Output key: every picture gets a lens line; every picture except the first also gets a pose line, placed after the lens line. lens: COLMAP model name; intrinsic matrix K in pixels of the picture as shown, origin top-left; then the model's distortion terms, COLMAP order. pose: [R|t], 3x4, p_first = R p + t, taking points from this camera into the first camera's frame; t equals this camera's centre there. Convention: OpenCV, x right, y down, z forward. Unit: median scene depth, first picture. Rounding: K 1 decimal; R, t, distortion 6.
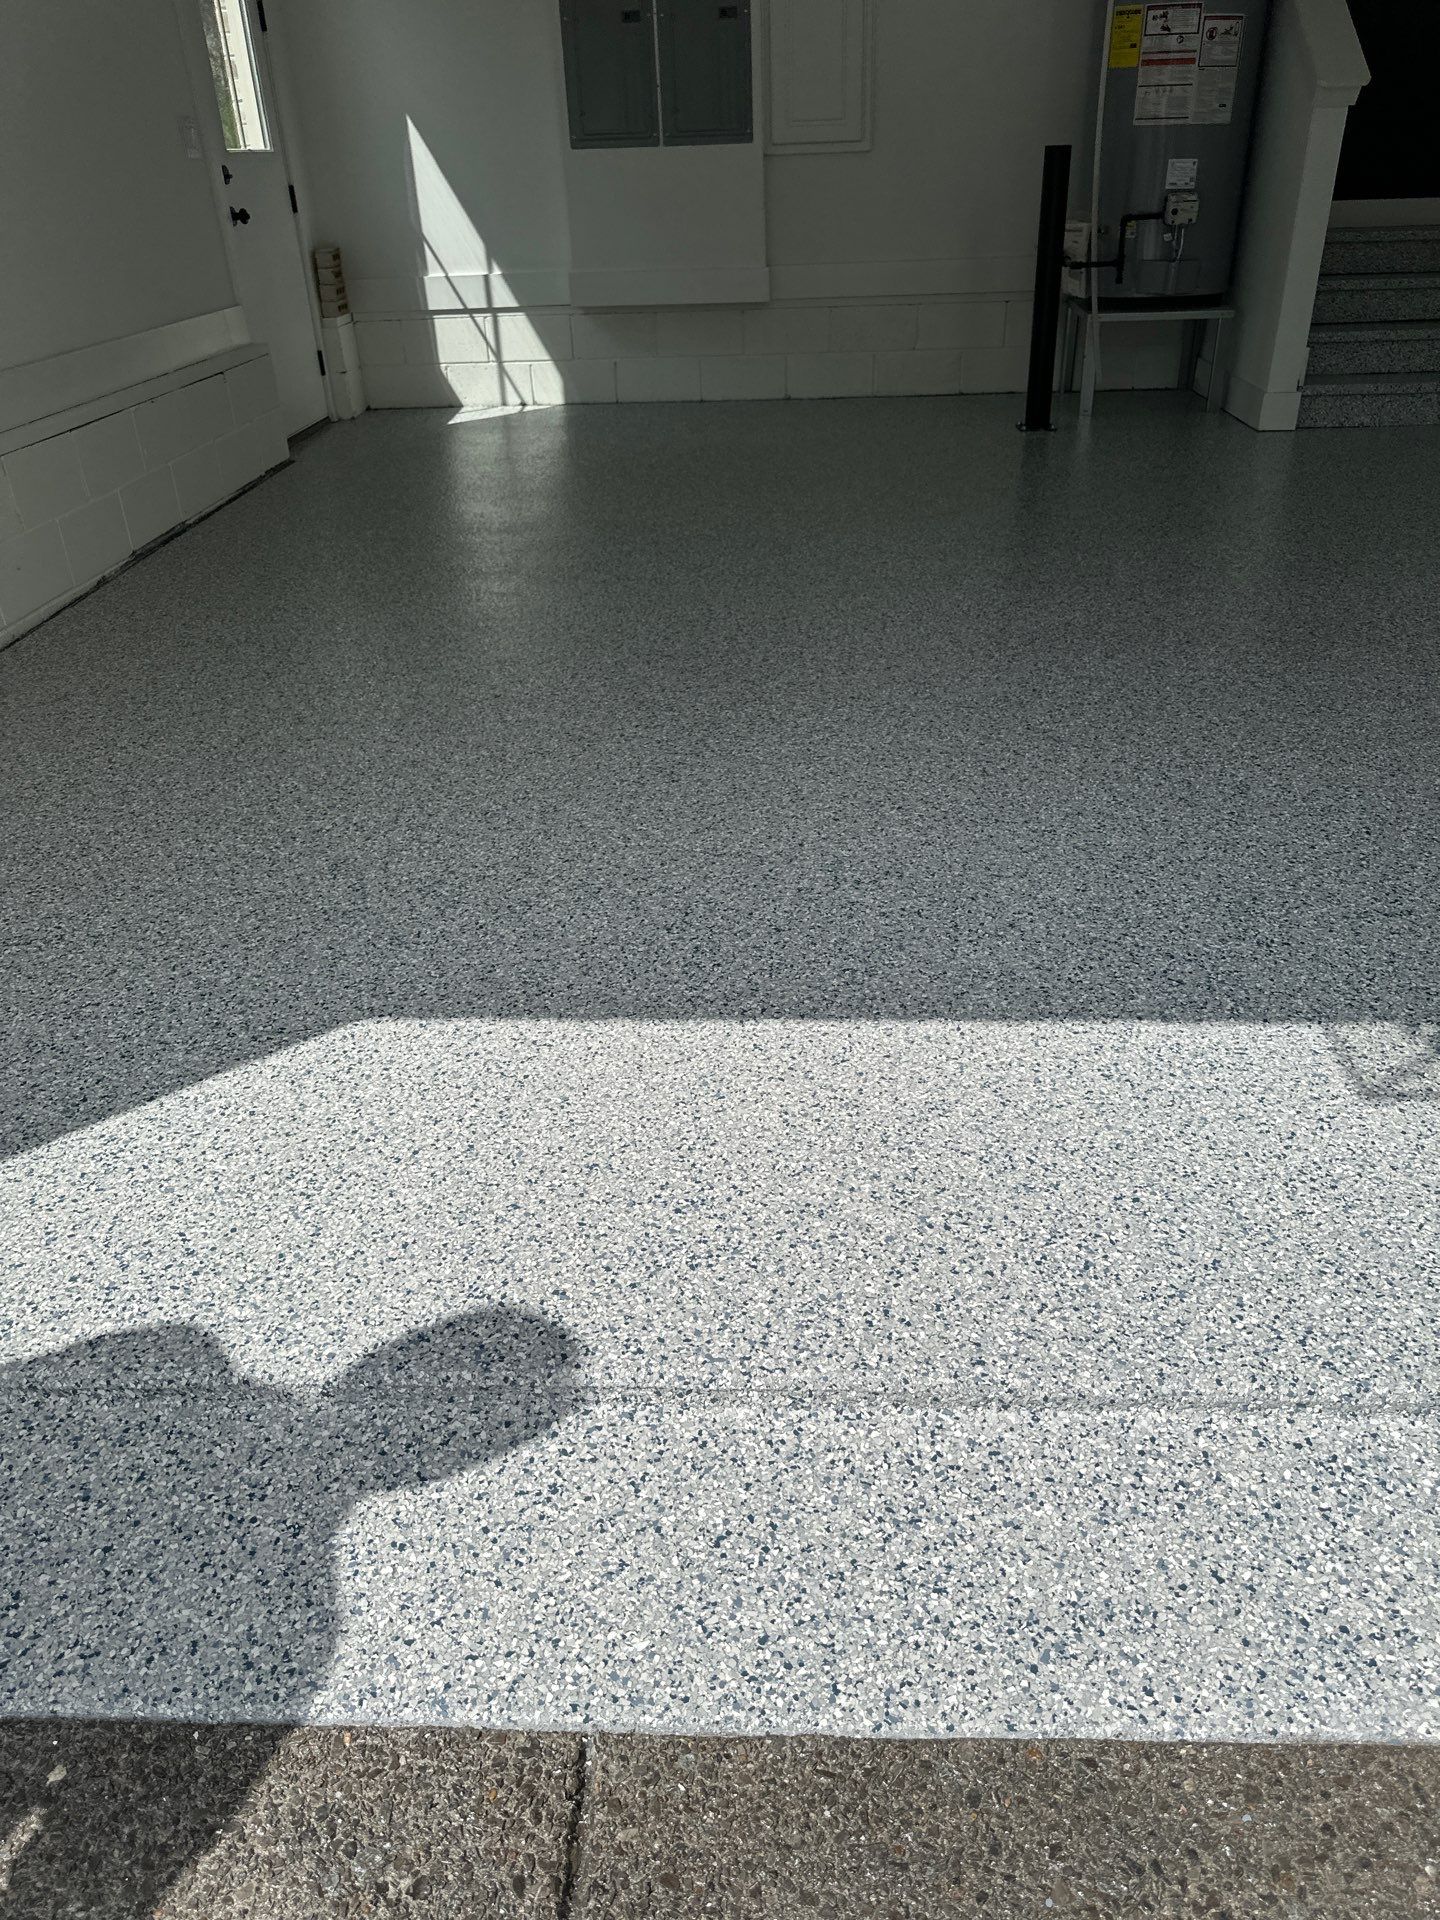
lens RADIAL K [[1314.8, 0, 718.6], [0, 1314.8, 953.2], [0, 0, 1]] dist [0.000220, -0.026619]
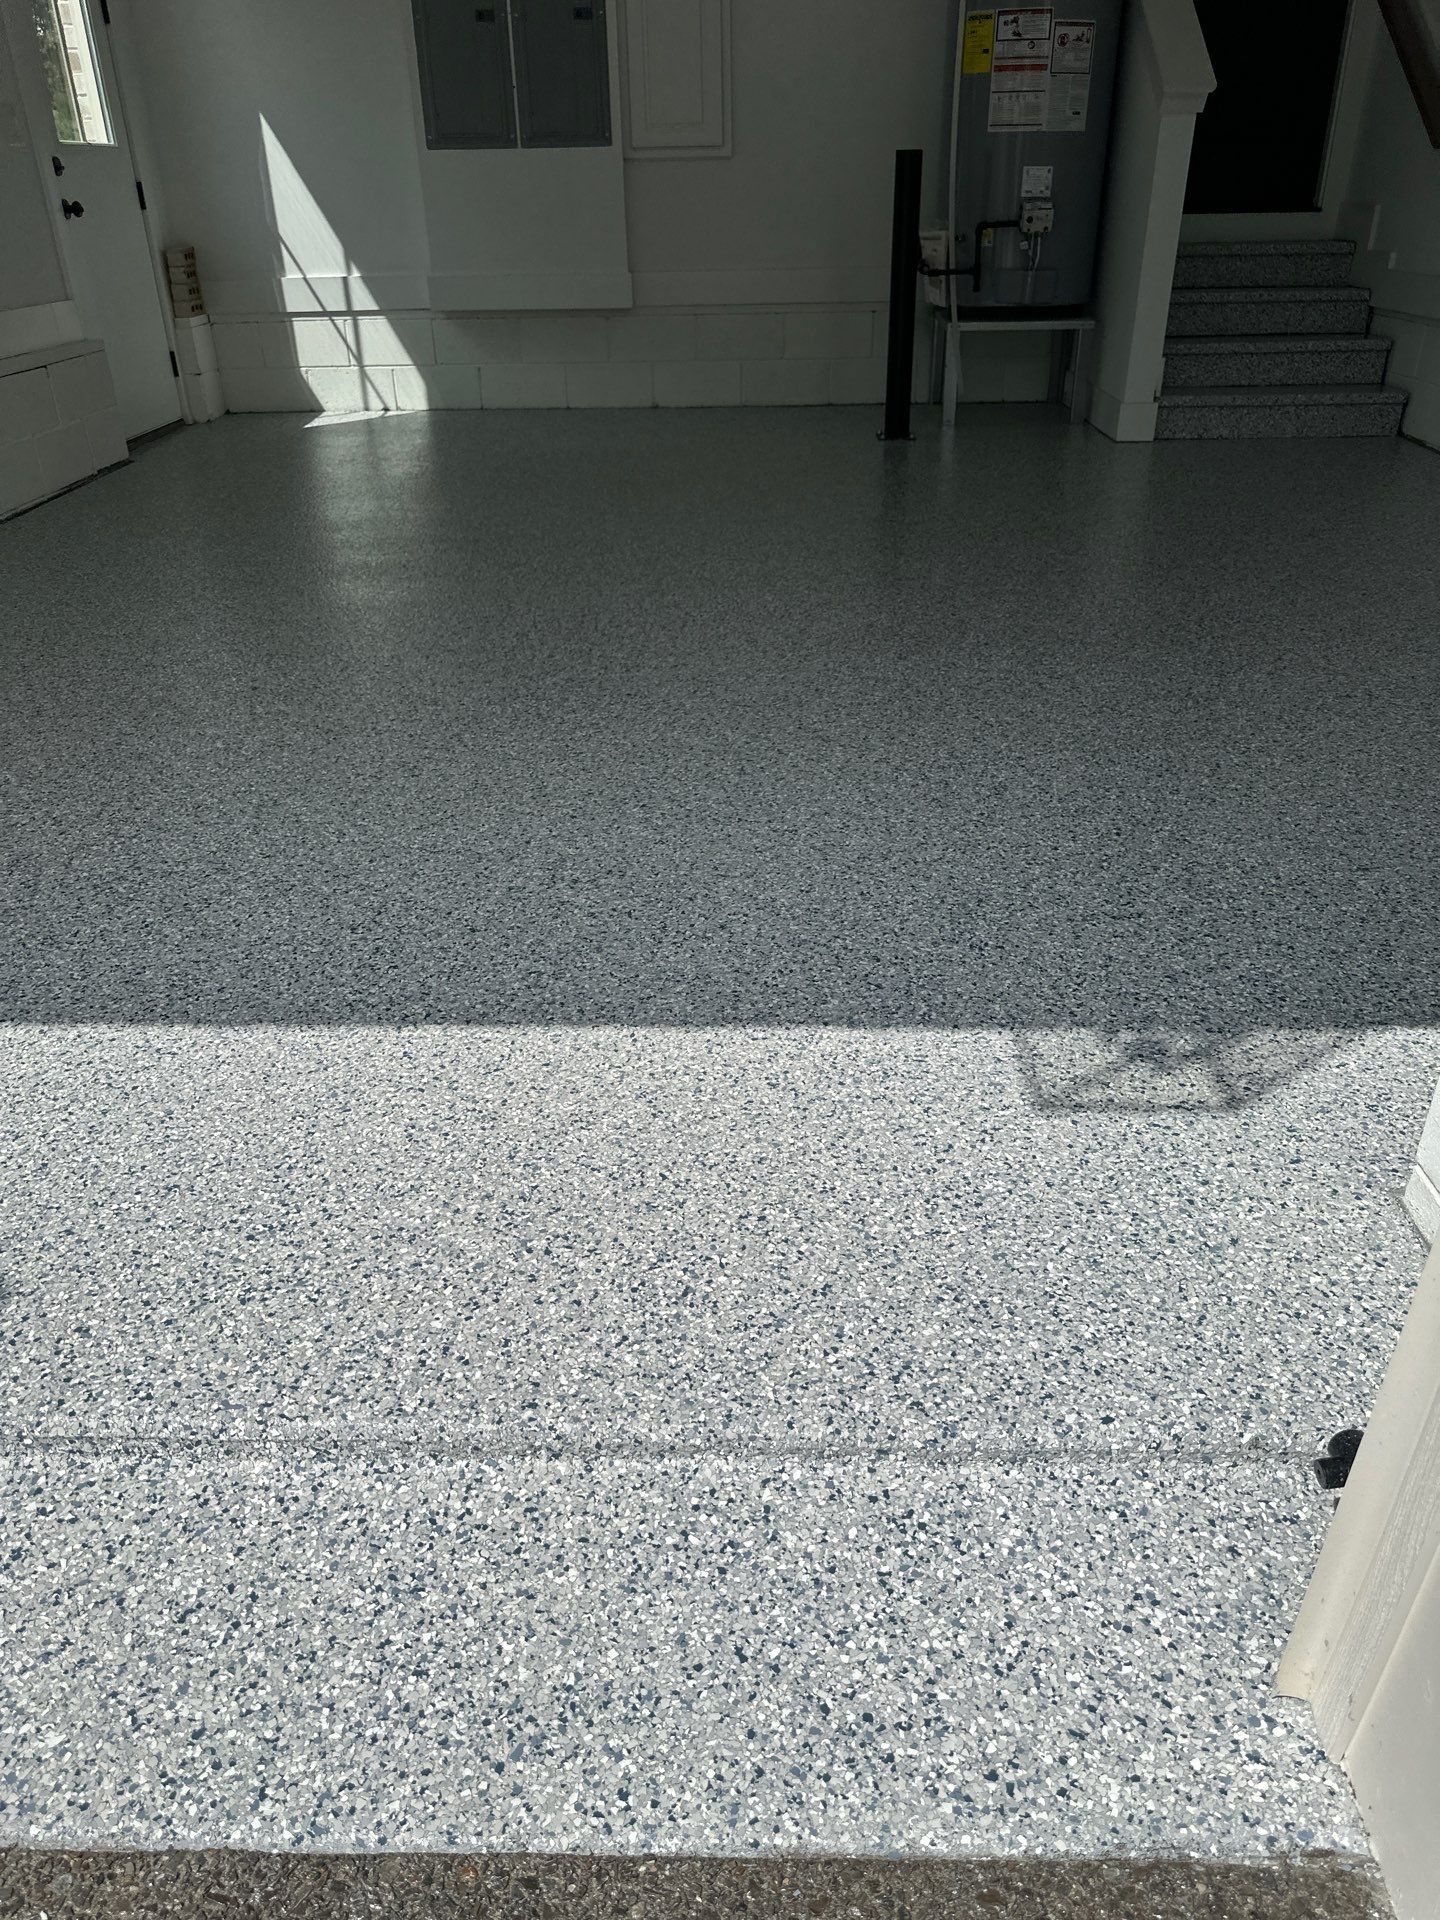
lens RADIAL K [[1314.8, 0, 723.9], [0, 1314.8, 952.3], [0, 0, 1]] dist [0.000220, -0.026619]
pose [[0.999446, 0.001178, 0.033272, 0.284856], [-0.000468, 0.999772, -0.021346, 0.025067], [-0.033289, 0.021319, 0.999218, 0.102638]]
